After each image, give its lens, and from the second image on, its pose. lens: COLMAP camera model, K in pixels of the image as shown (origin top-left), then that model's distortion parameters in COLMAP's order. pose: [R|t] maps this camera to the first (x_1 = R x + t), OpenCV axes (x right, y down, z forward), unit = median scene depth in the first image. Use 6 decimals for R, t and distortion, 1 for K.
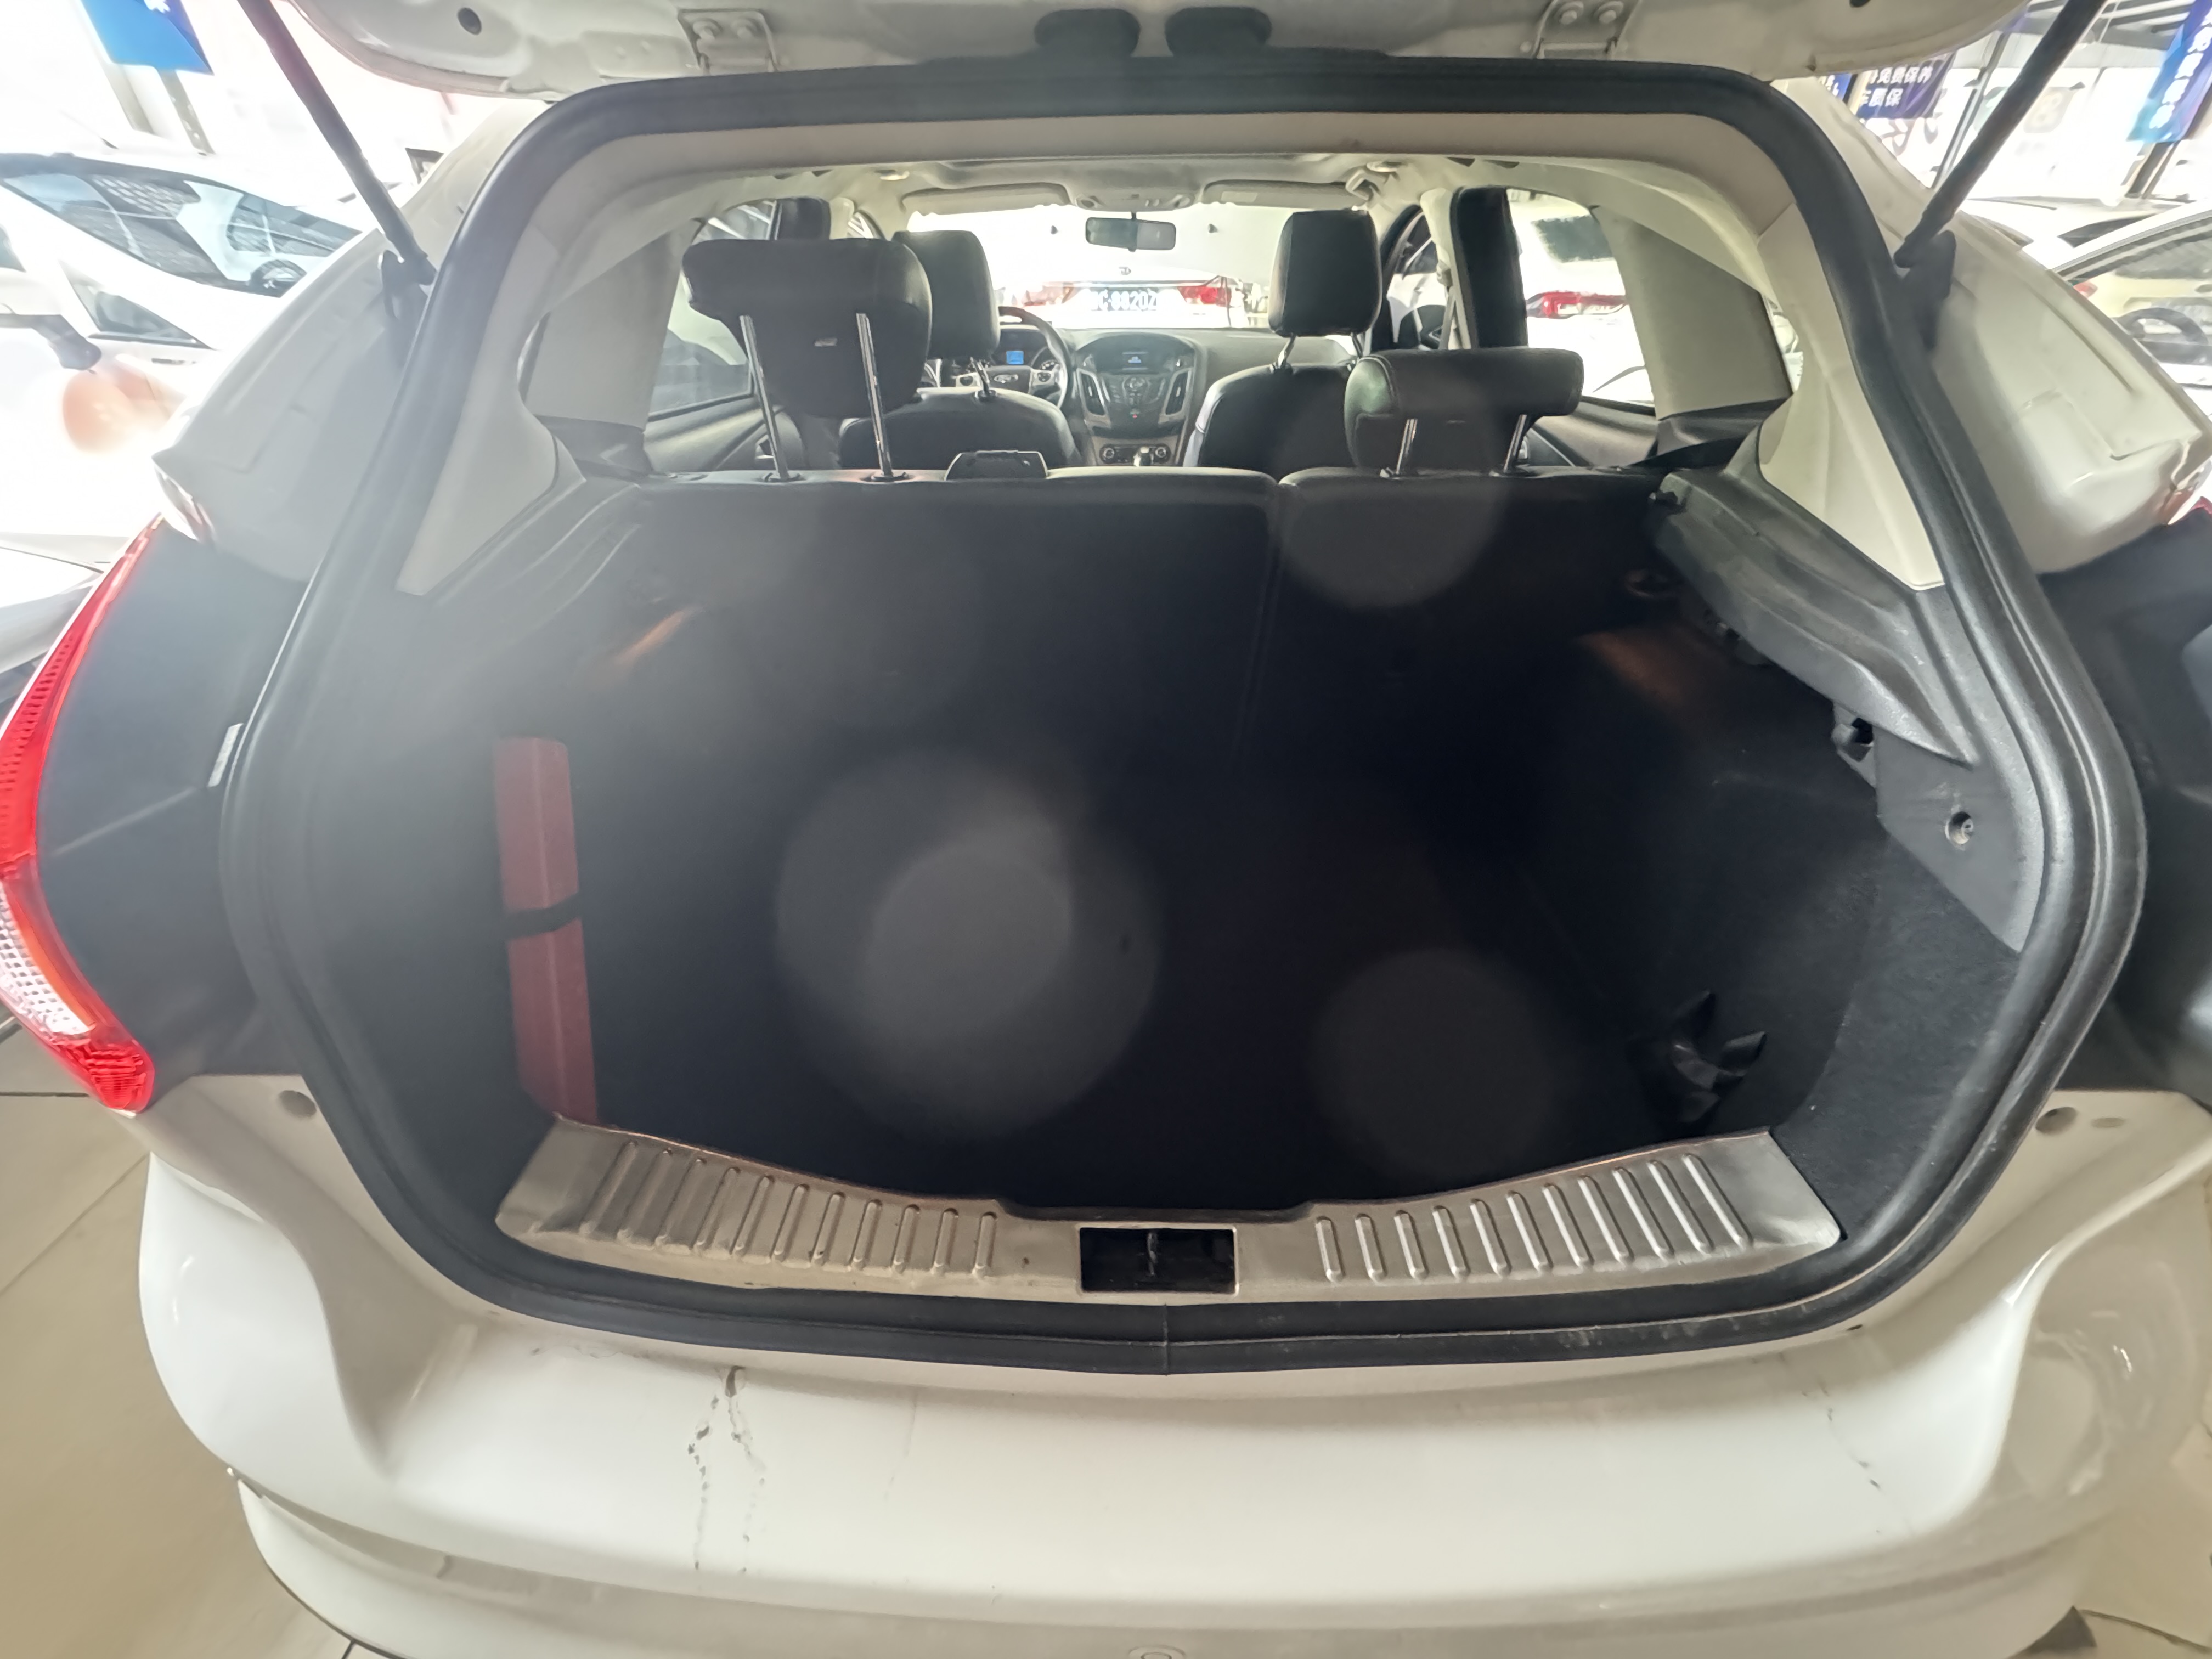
lens RADIAL K [[893.9, 0, 1103.6], [0, 893.9, 821.0], [0, 0, 1]] dist [-0.002757, 0.000009]
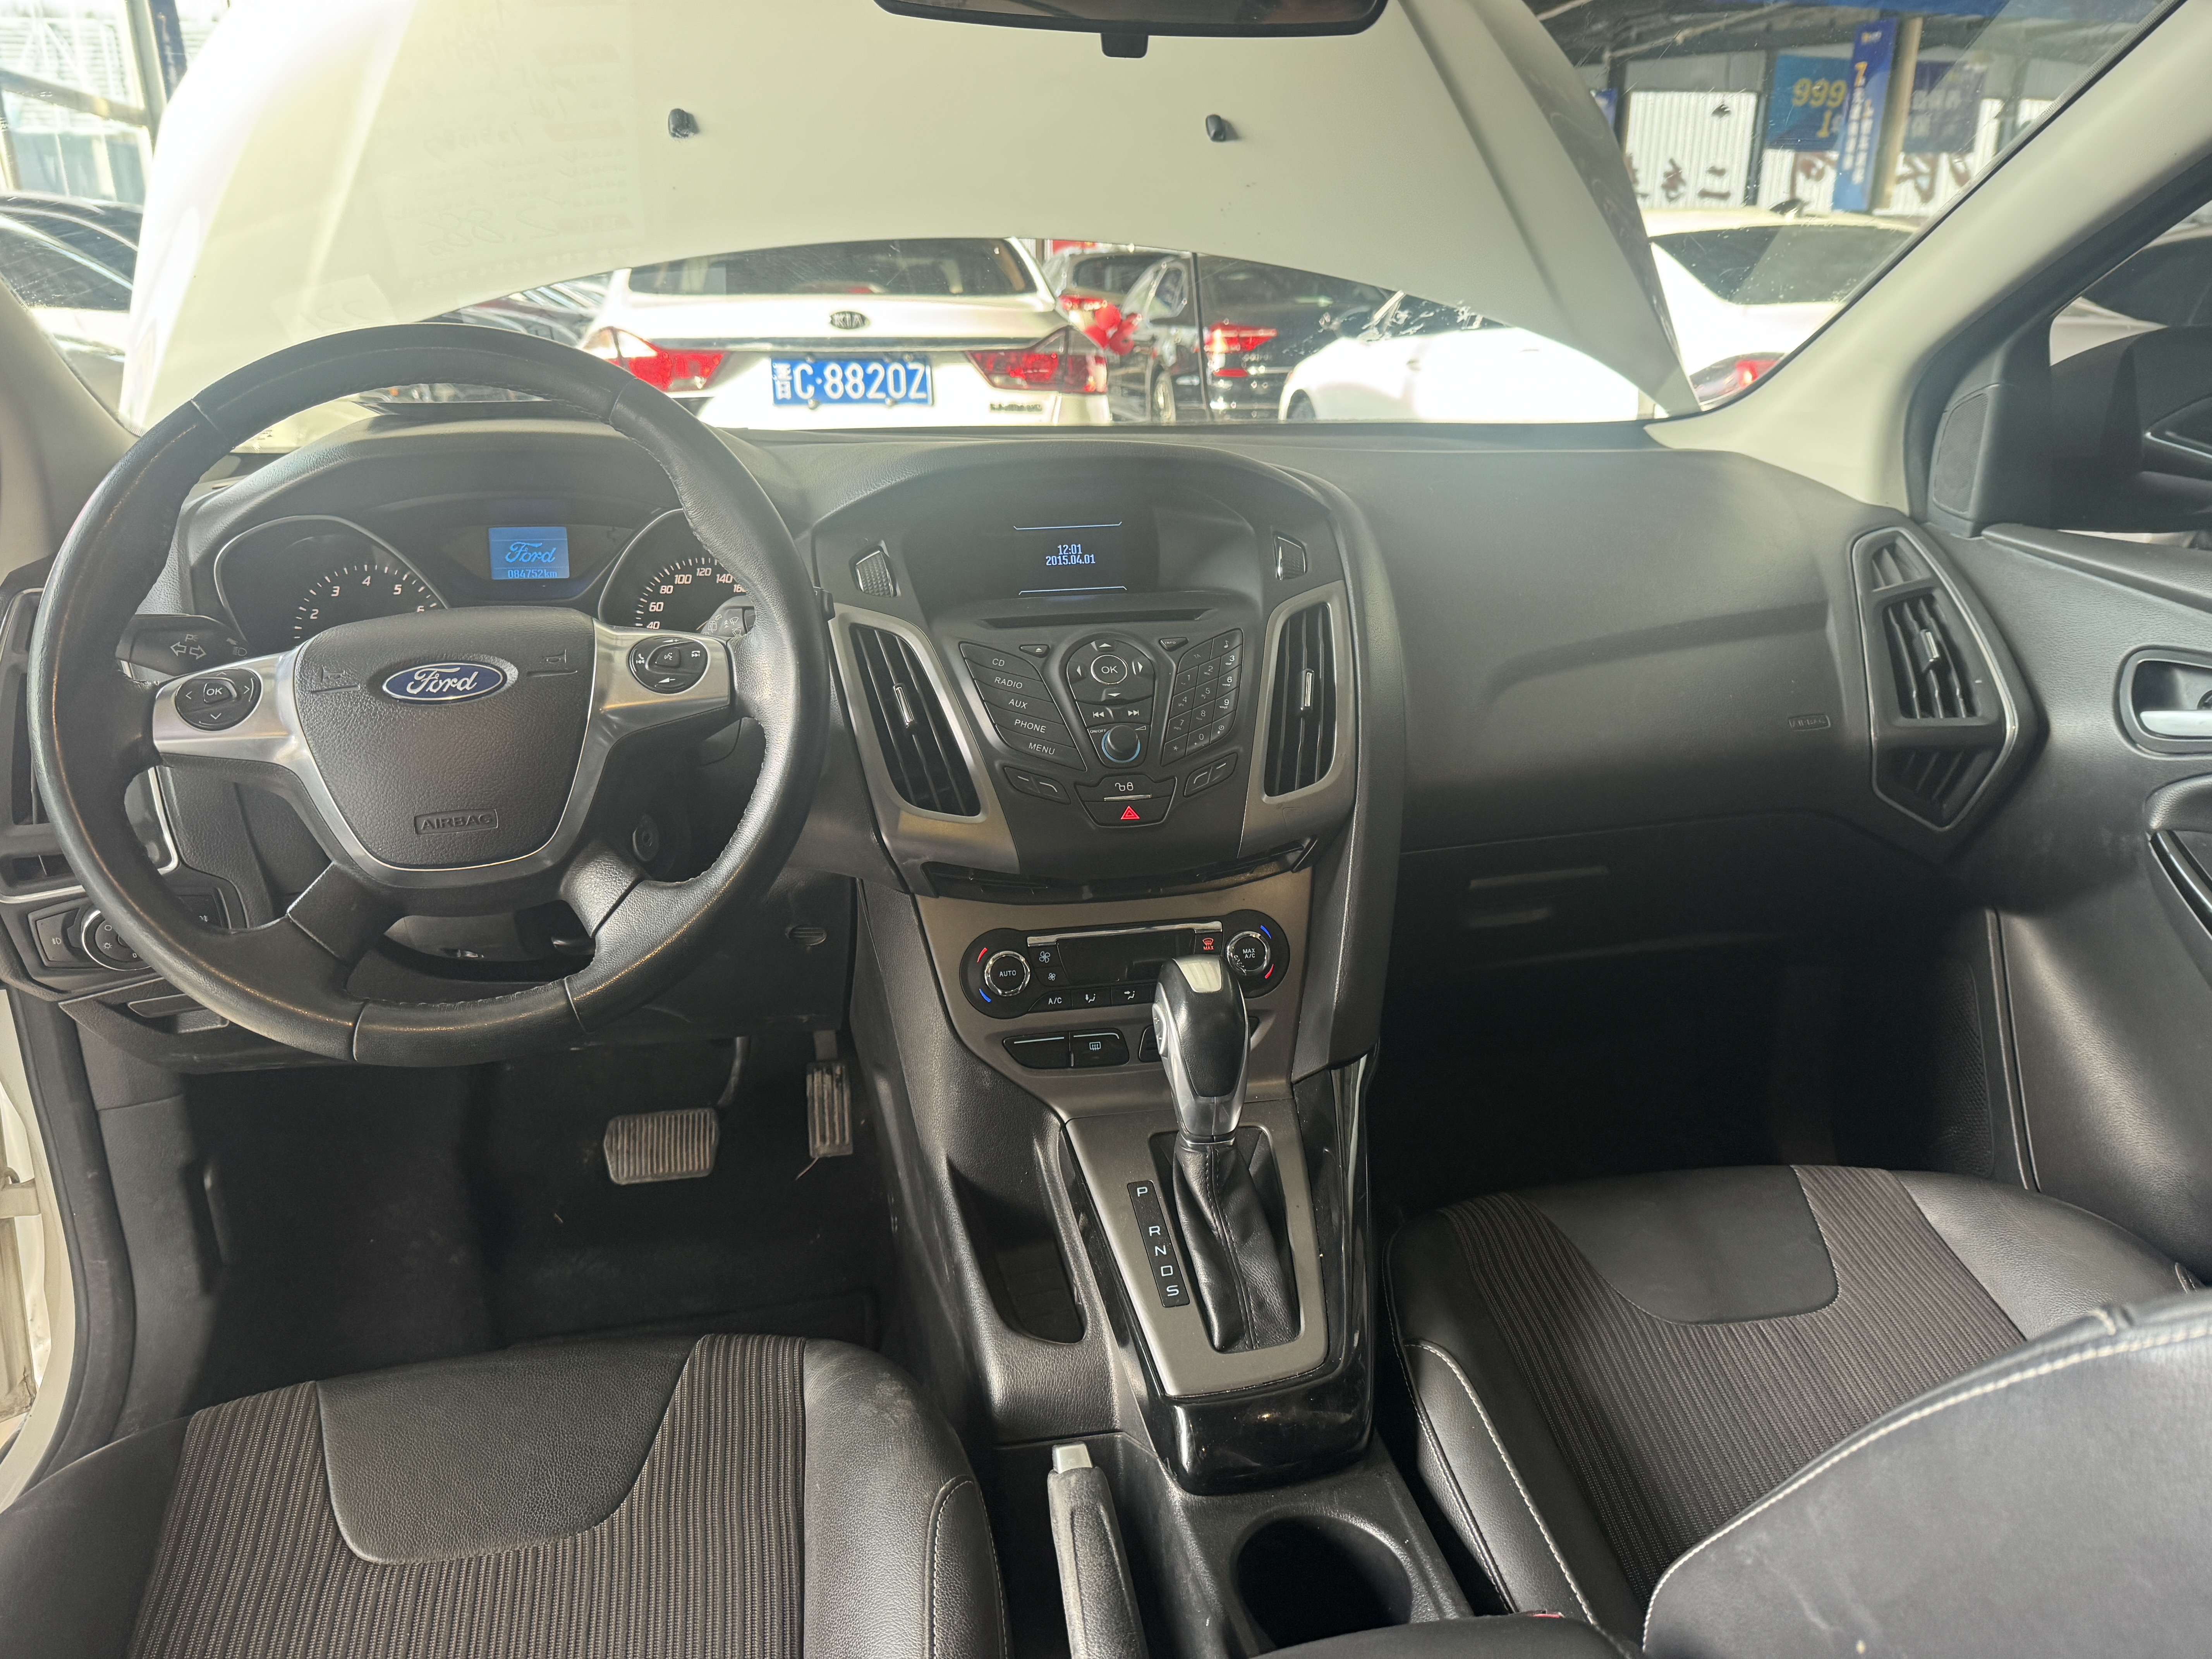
lens RADIAL K [[1577.1, 0, 1104.5], [0, 1577.1, 833.6], [0, 0, 1]] dist [-0.014632, -0.010027]
pose [[0.979197, -0.061583, 0.193340, -0.041372], [0.108895, 0.963484, -0.244623, -0.356759], [-0.171216, 0.260588, 0.950147, 0.650849]]
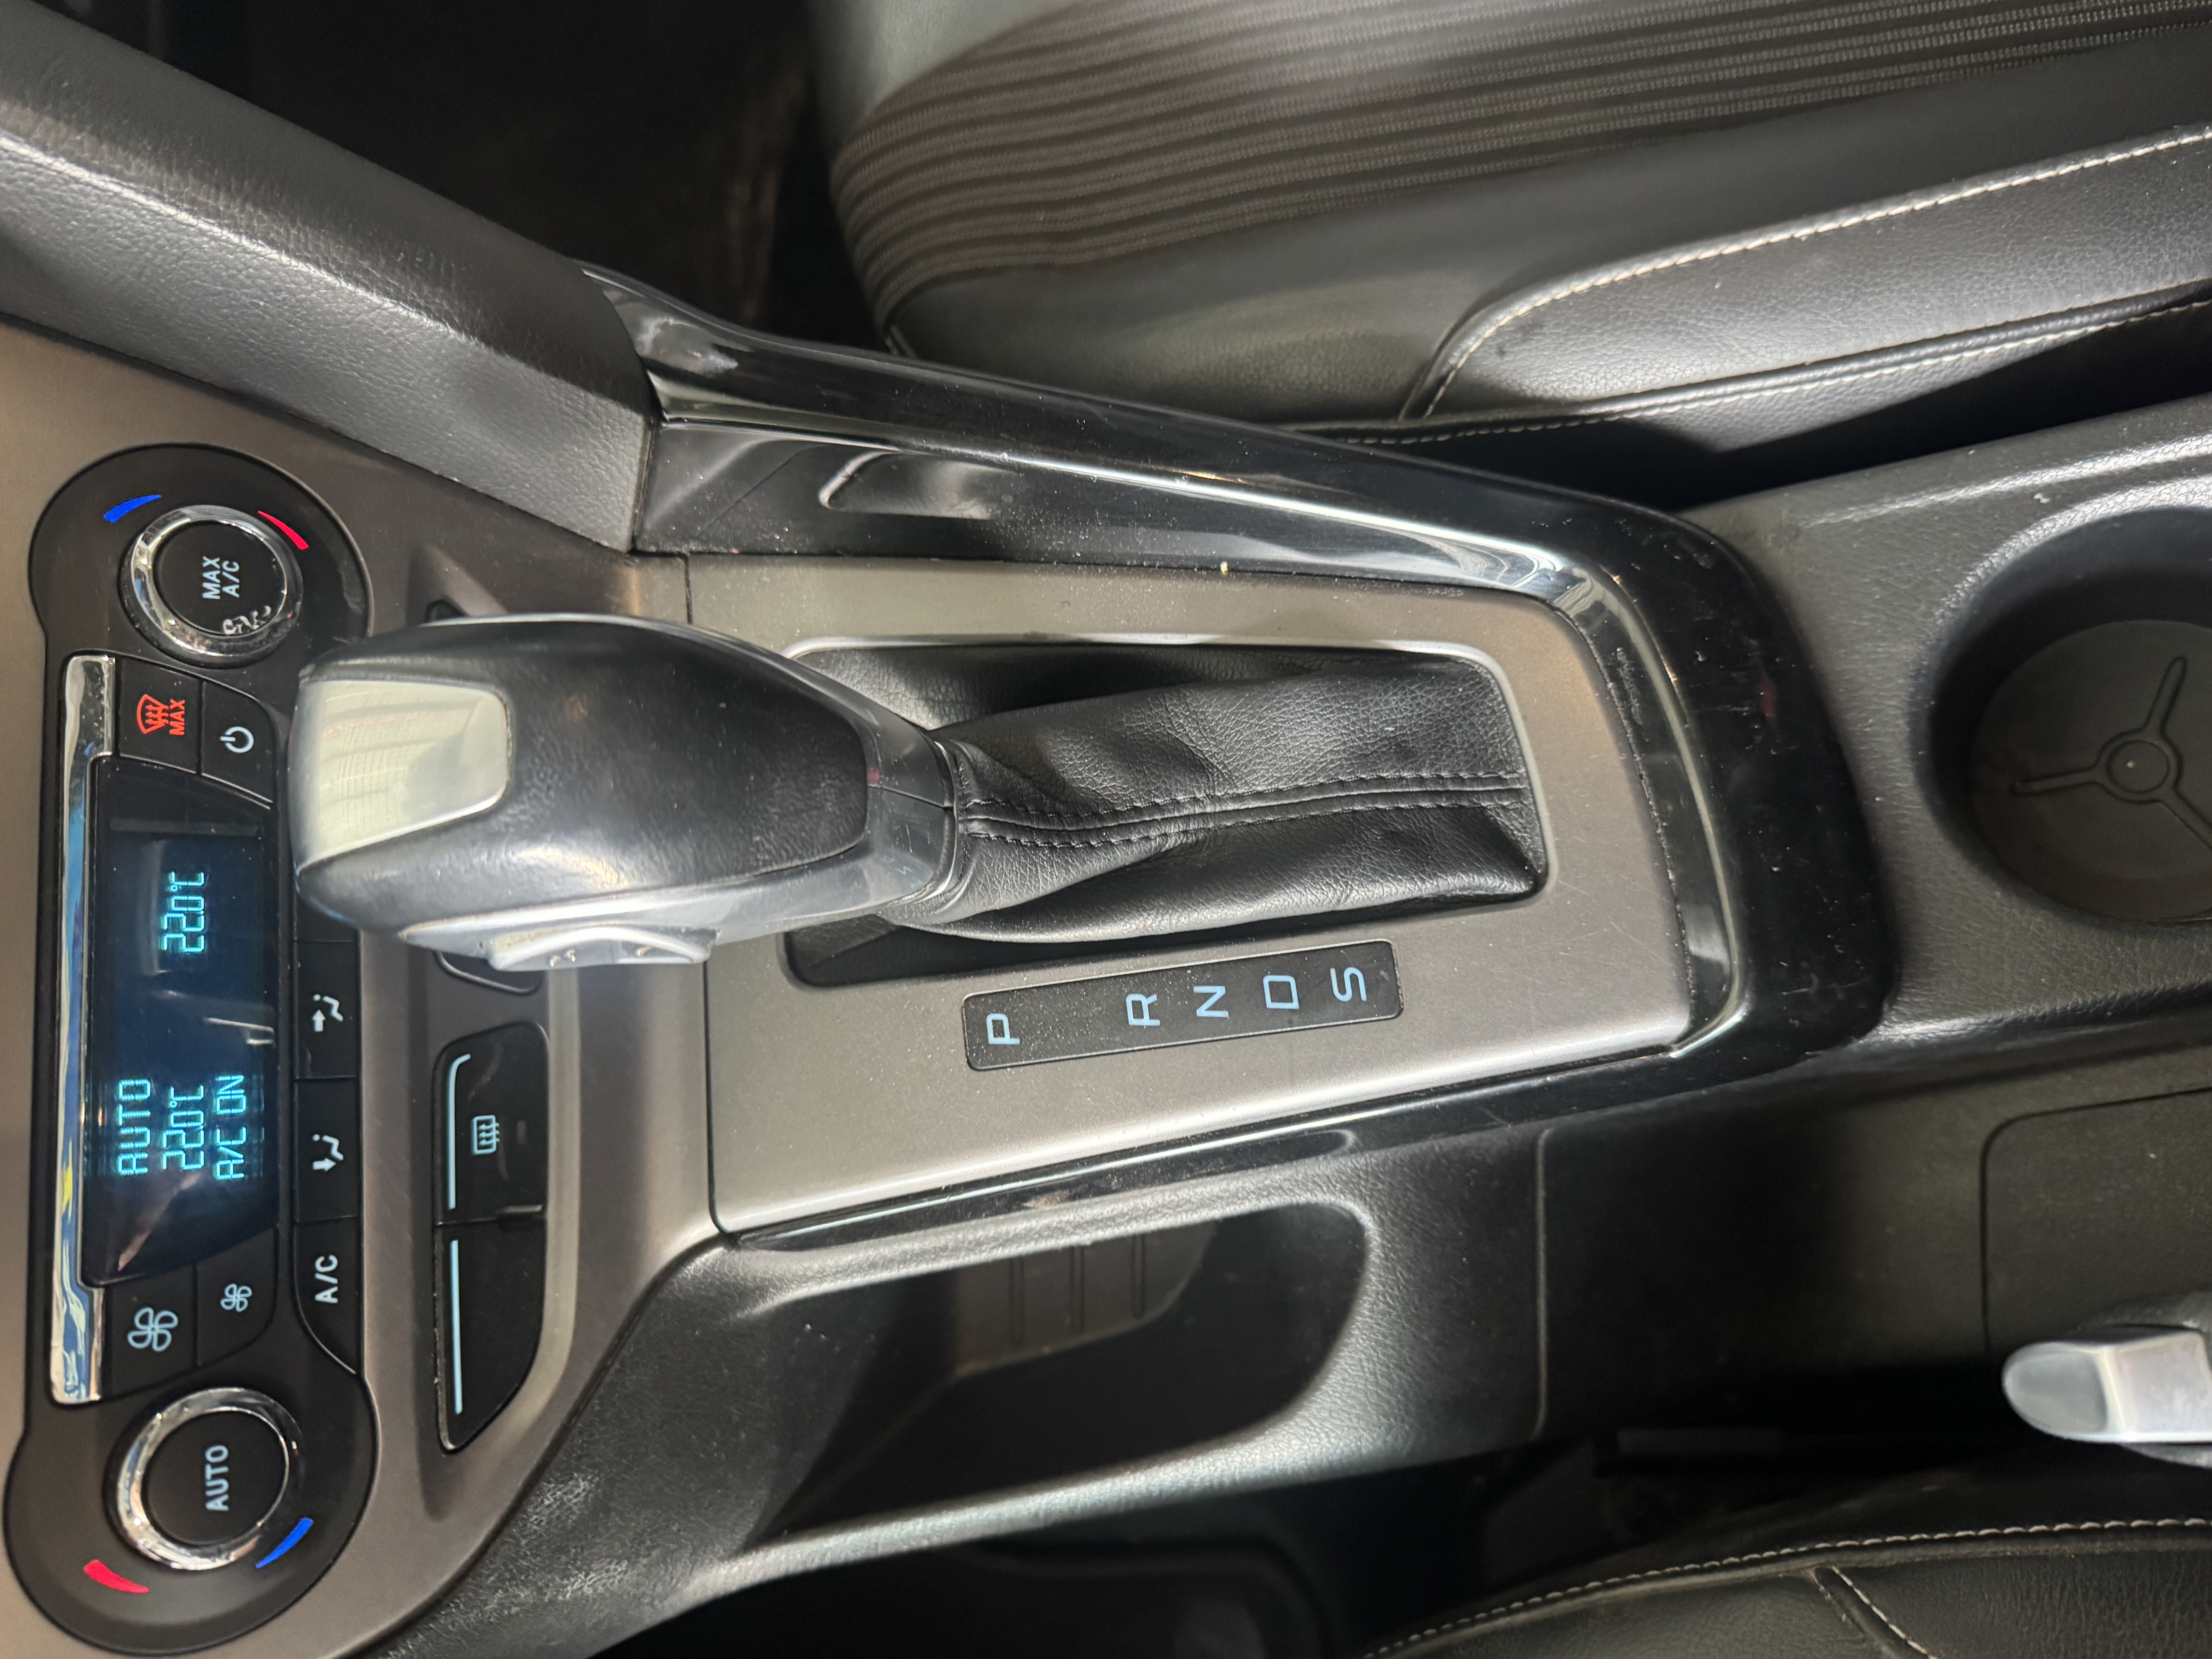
lens RADIAL K [[1577.1, 0, 1101.4], [0, 1577.1, 828.1], [0, 0, 1]] dist [-0.014632, -0.010027]
pose [[-0.095381, -0.977321, 0.189065, 0.019348], [0.862088, 0.013862, 0.506569, -0.417801], [-0.497701, 0.211307, 0.841215, 0.886229]]
